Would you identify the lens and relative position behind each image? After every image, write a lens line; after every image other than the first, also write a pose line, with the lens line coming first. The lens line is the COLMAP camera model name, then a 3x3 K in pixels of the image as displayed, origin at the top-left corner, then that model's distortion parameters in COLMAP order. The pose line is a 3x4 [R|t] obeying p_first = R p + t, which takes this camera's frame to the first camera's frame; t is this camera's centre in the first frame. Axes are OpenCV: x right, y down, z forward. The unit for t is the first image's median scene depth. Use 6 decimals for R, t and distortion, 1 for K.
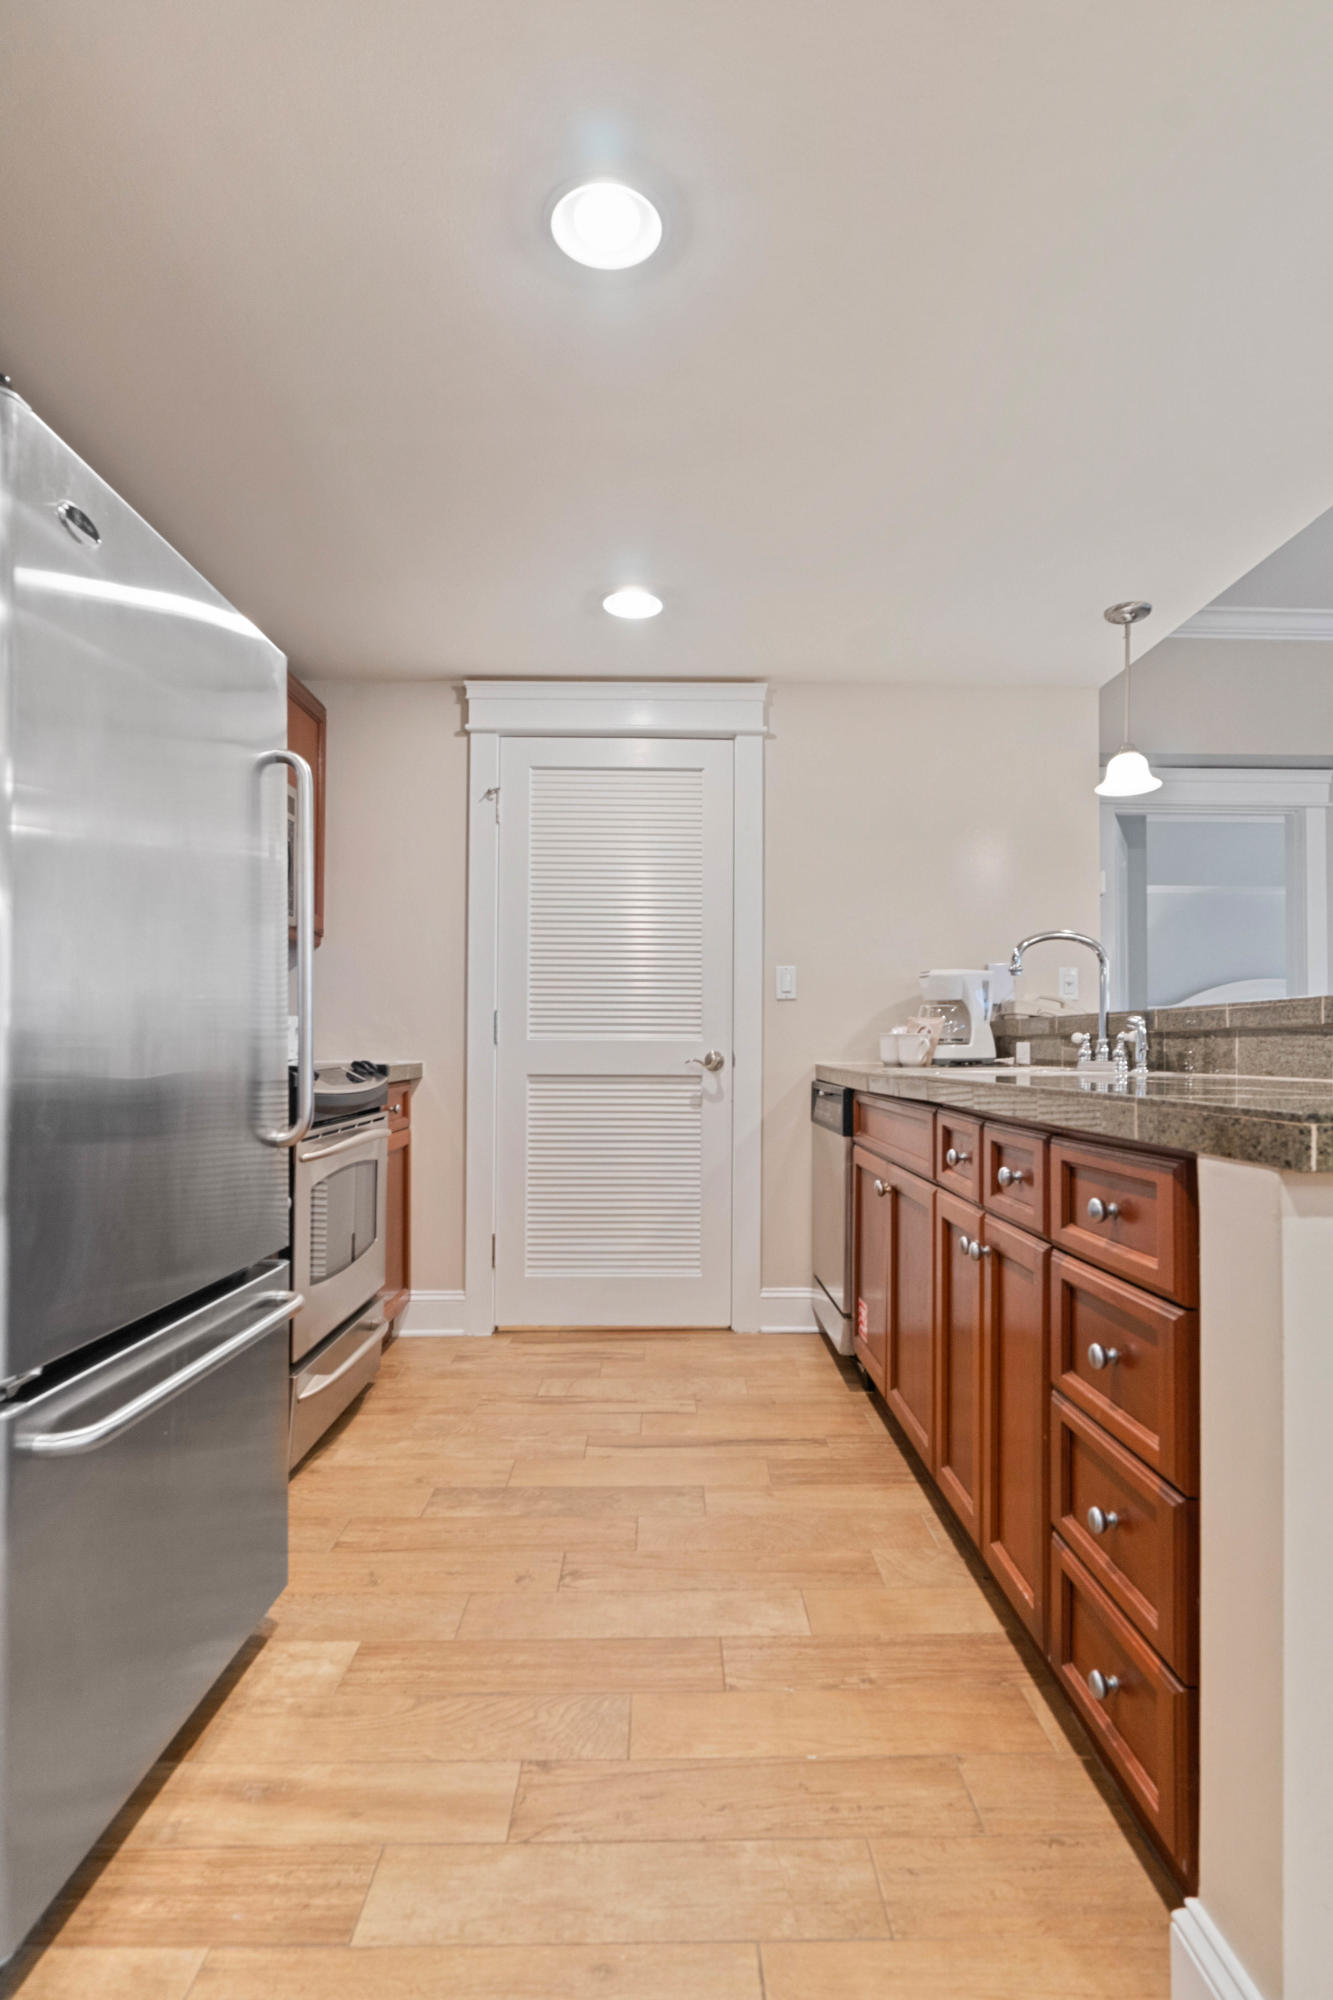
lens RADIAL K [[1068.0, 0, 688.6], [0, 1068.0, 1009.1], [0, 0, 1]] dist [-0.007742, 0.002287]
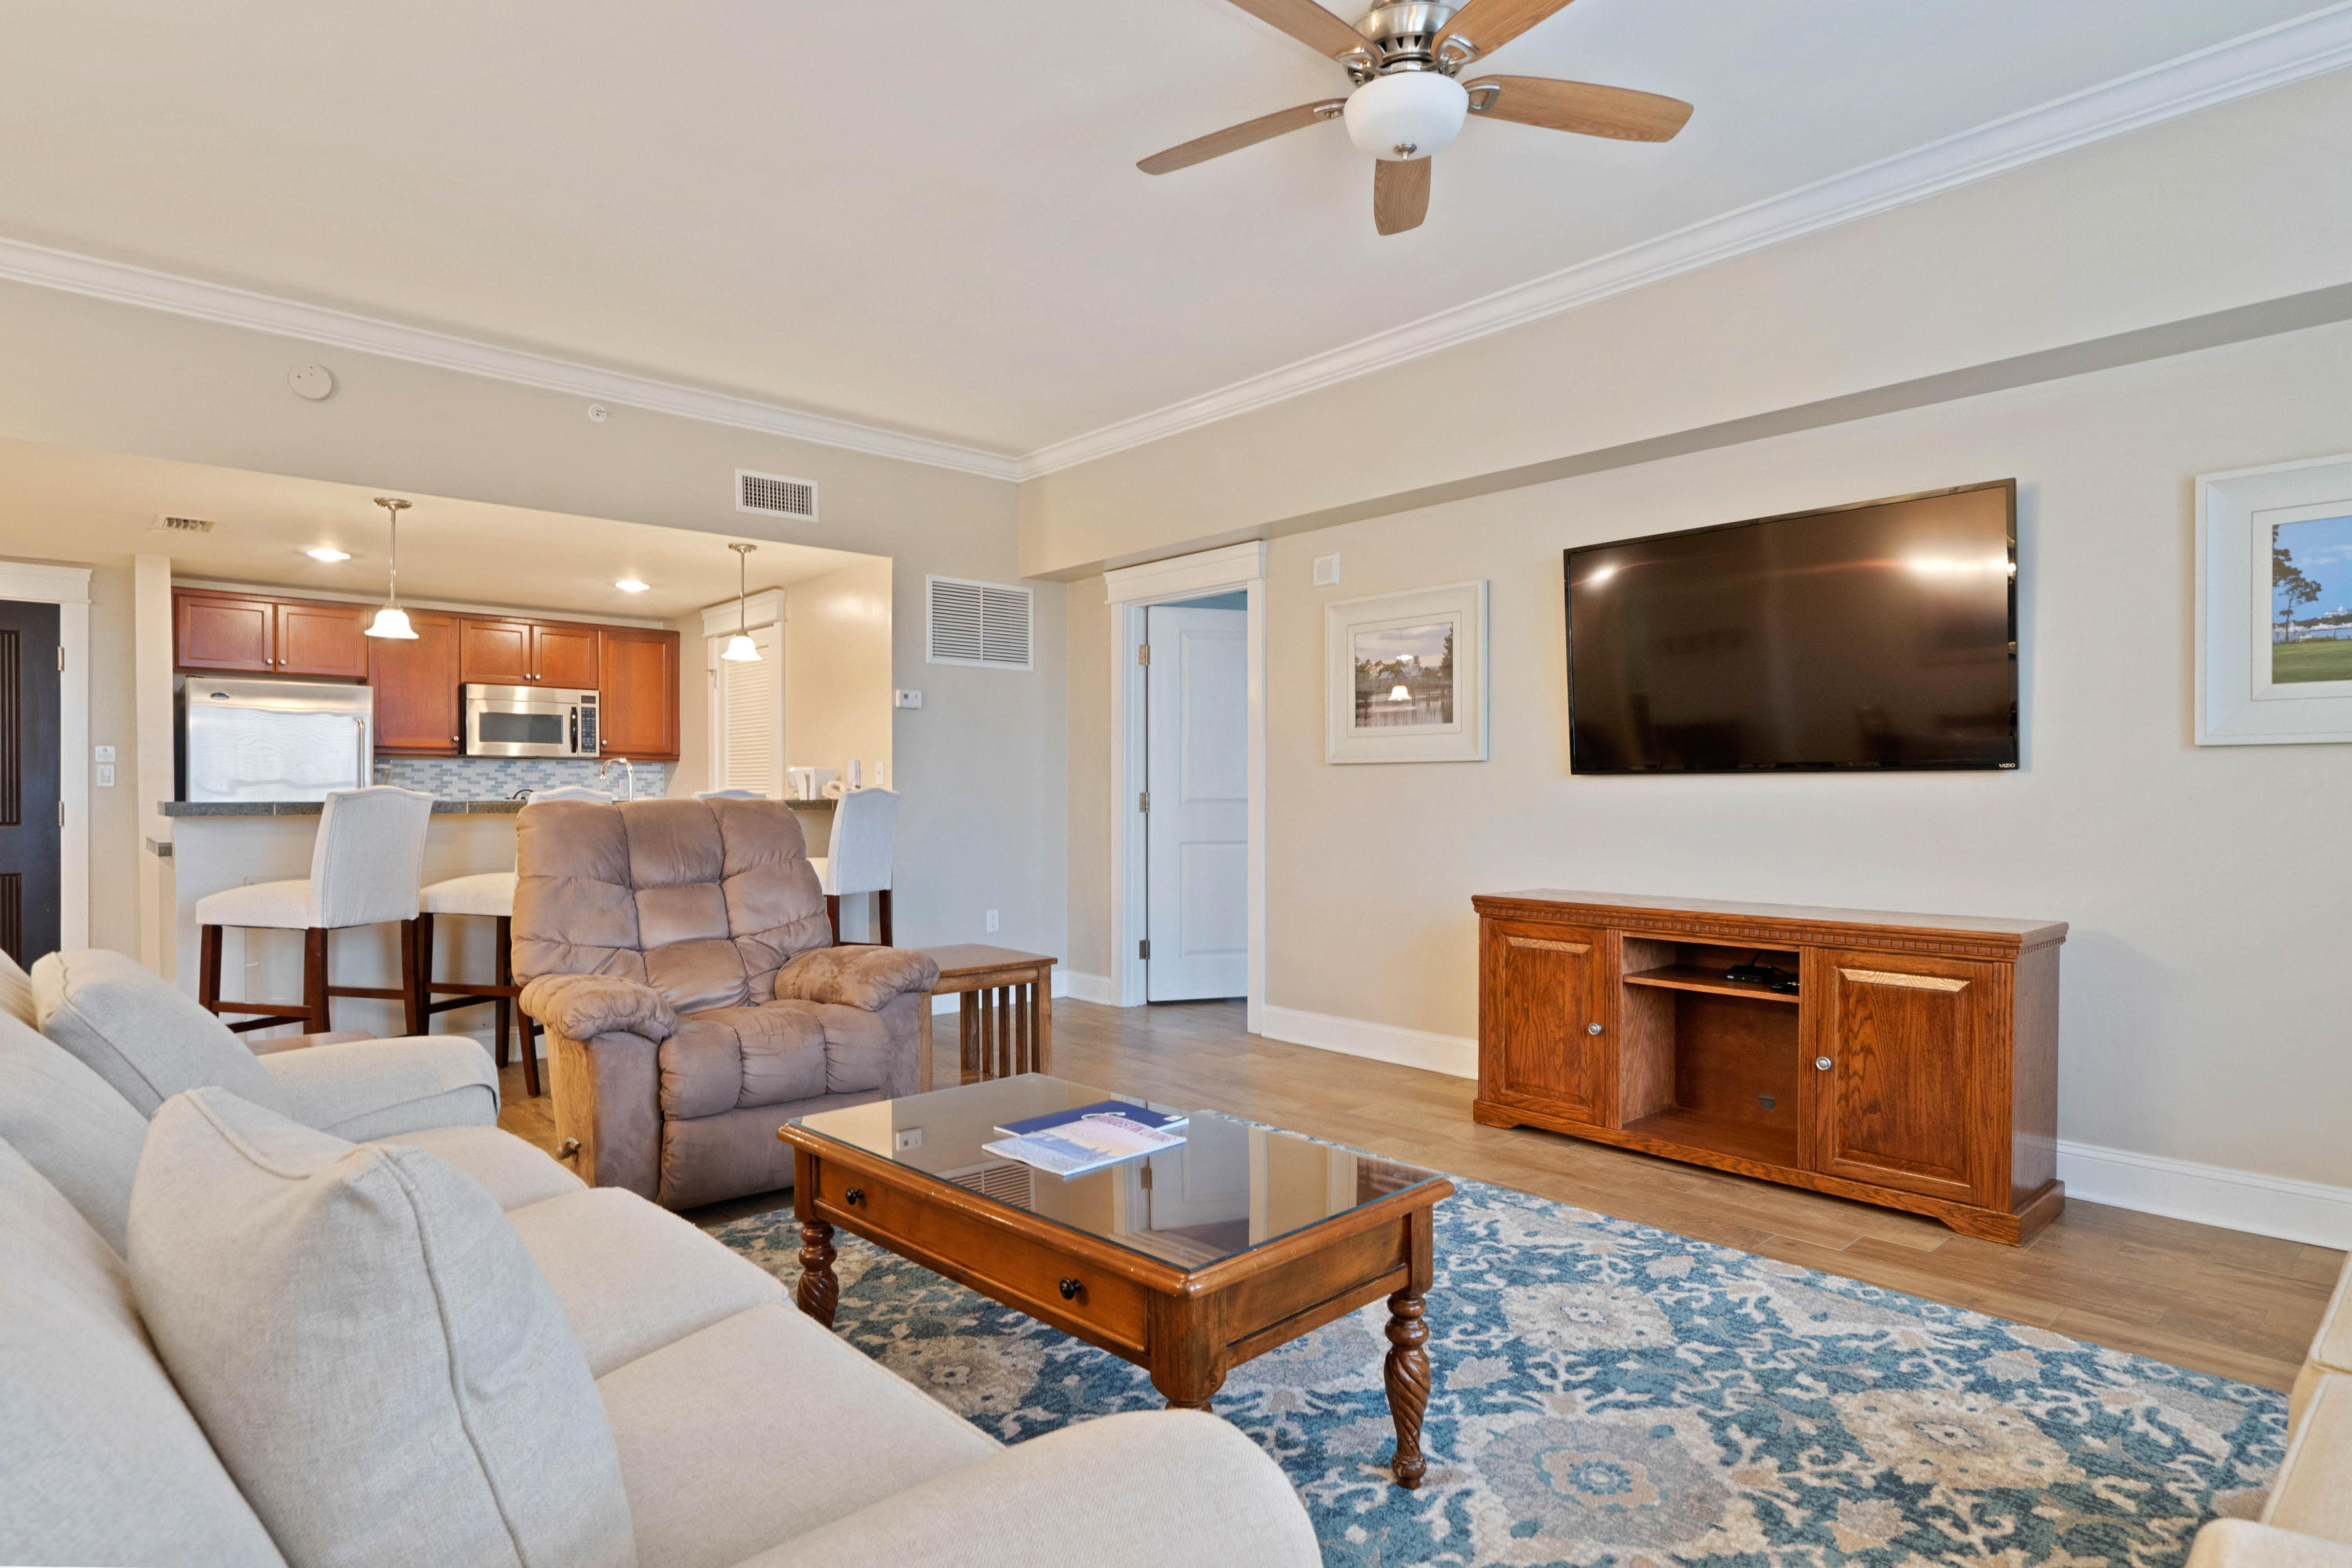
lens RADIAL K [[1256.0, 0, 1171.6], [0, 1256.0, 802.5], [0, 0, 1]] dist [-0.007742, 0.002287]
pose [[0.659830, -0.001290, -0.751414, 2.030306], [0.025124, 0.999477, 0.020346, -0.008502], [0.750995, -0.032303, 0.659518, 0.206741]]
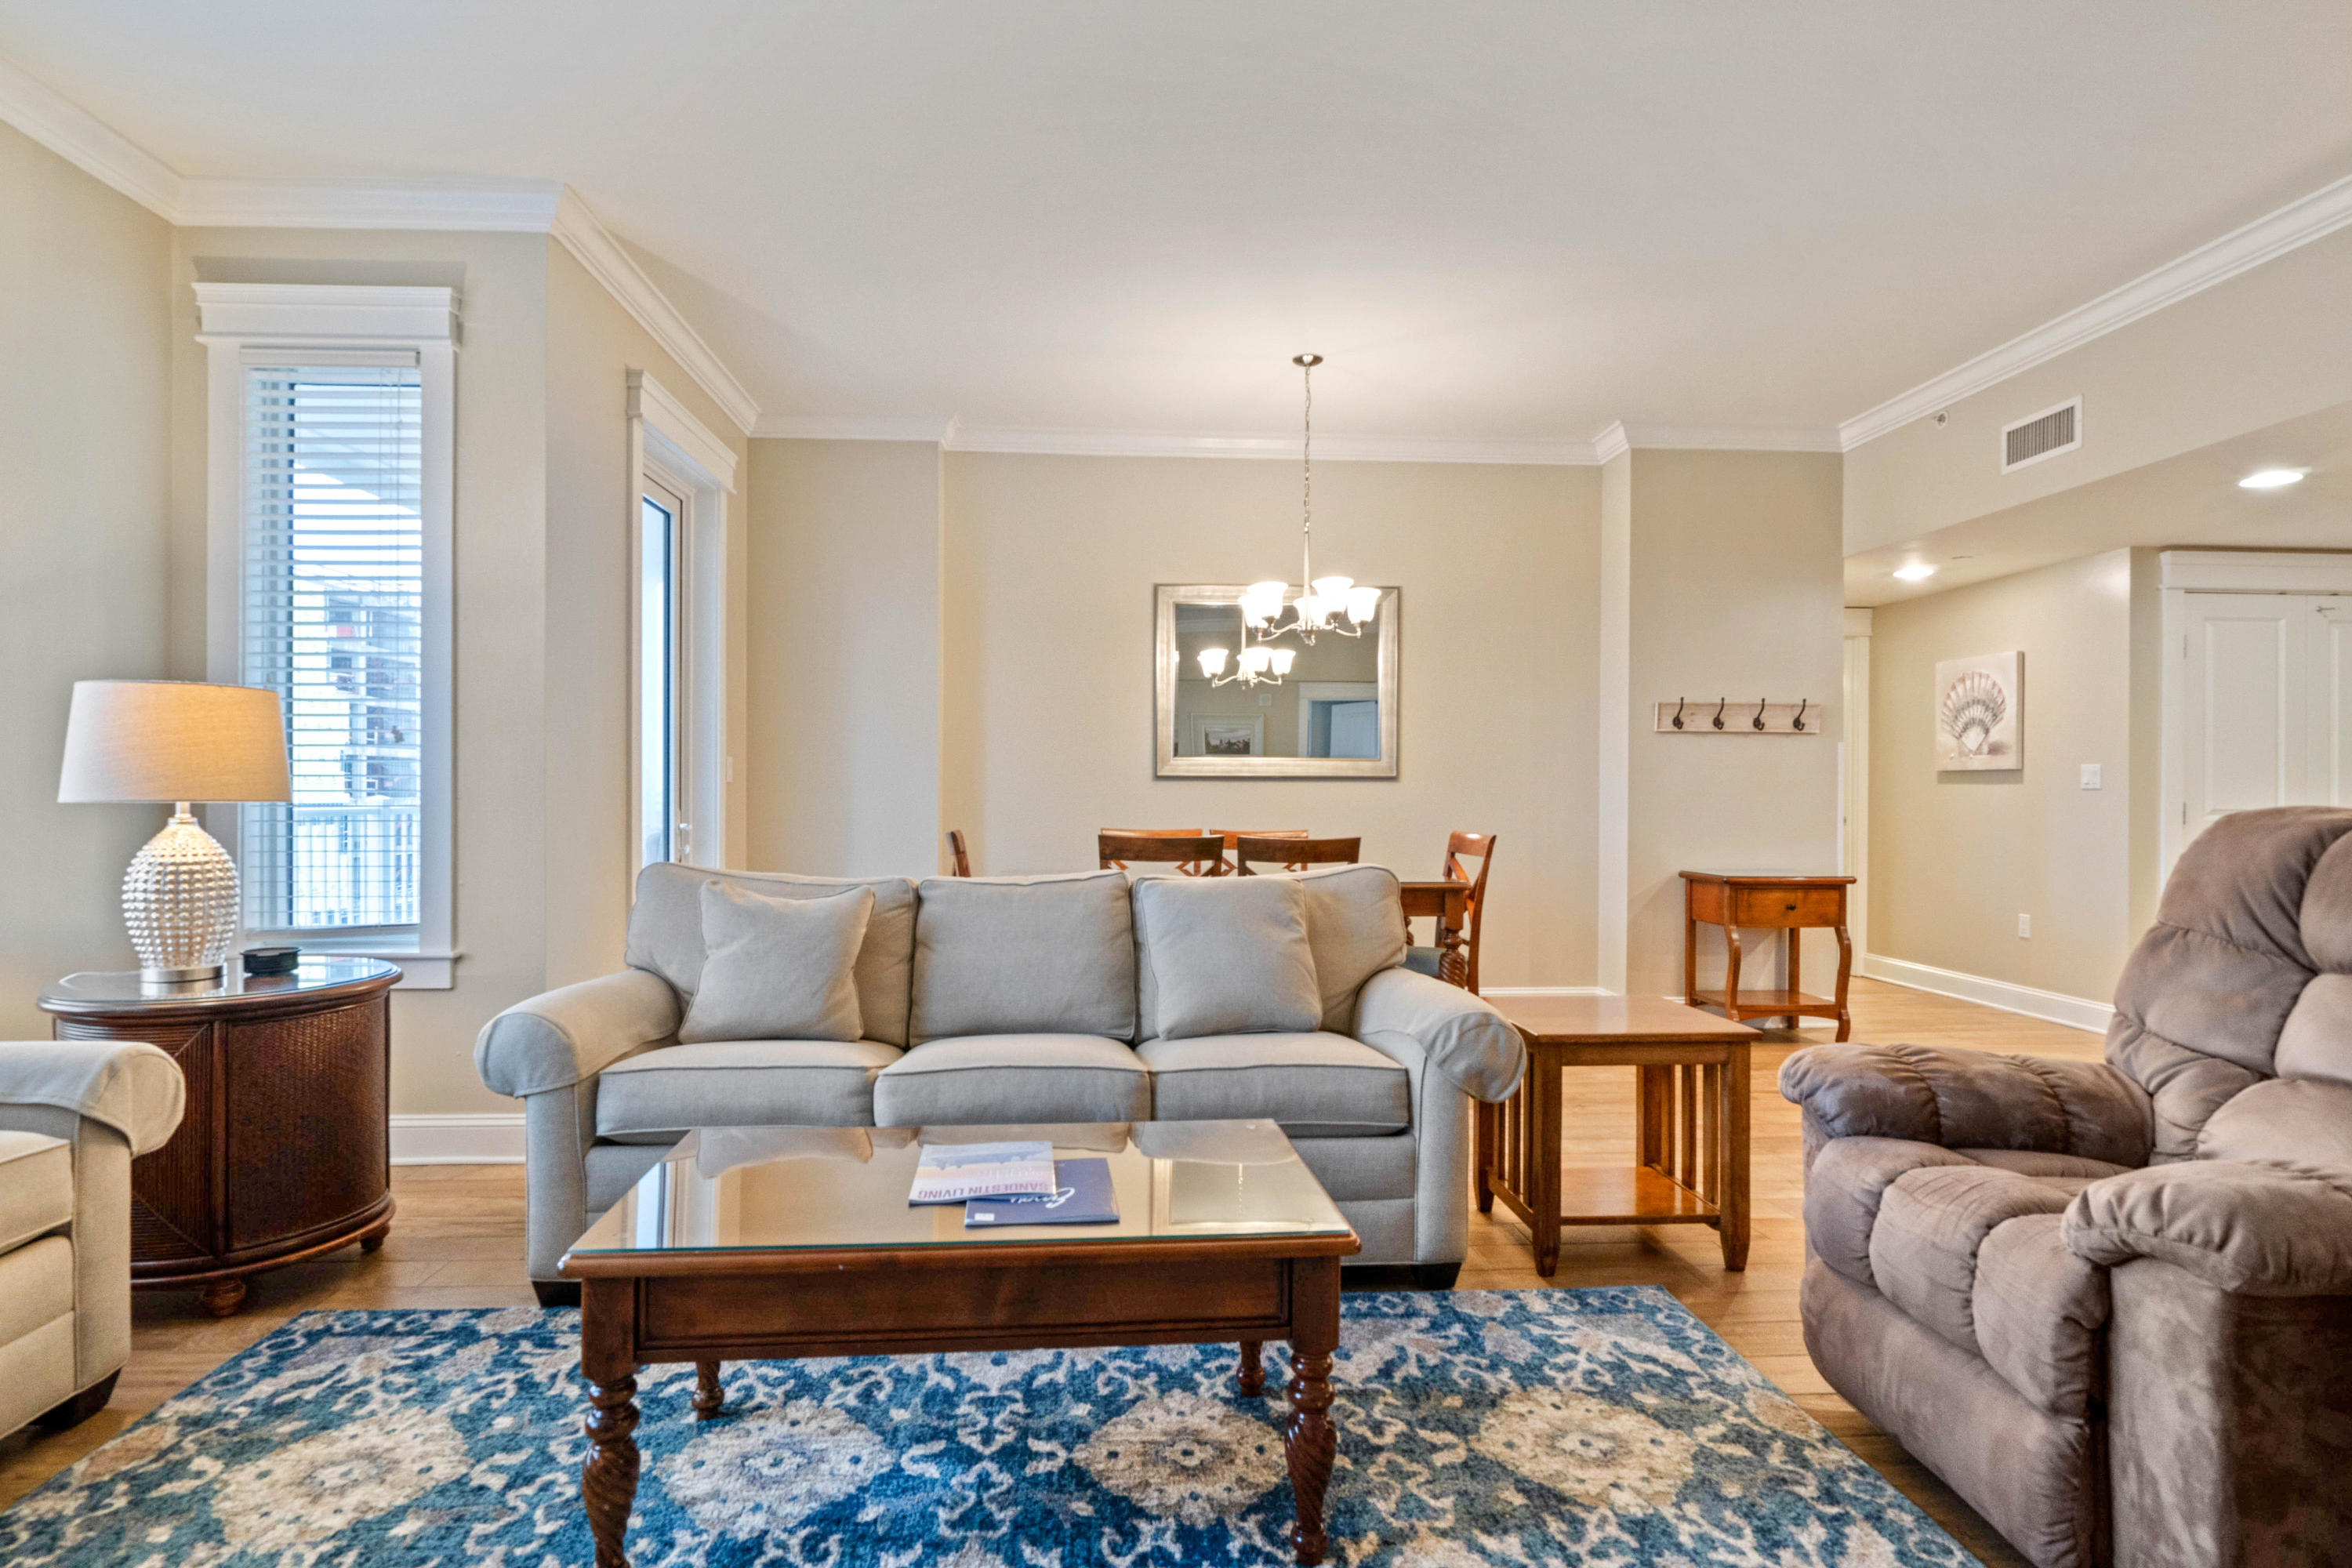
lens RADIAL K [[1256.0, 0, 1148.5], [0, 1256.0, 764.3], [0, 0, 1]] dist [-0.007742, 0.002287]
pose [[-0.999081, -0.013487, -0.040674, 1.477399], [-0.011518, 0.998768, -0.048271, 0.013305], [0.041275, -0.047758, -0.998006, 1.183854]]
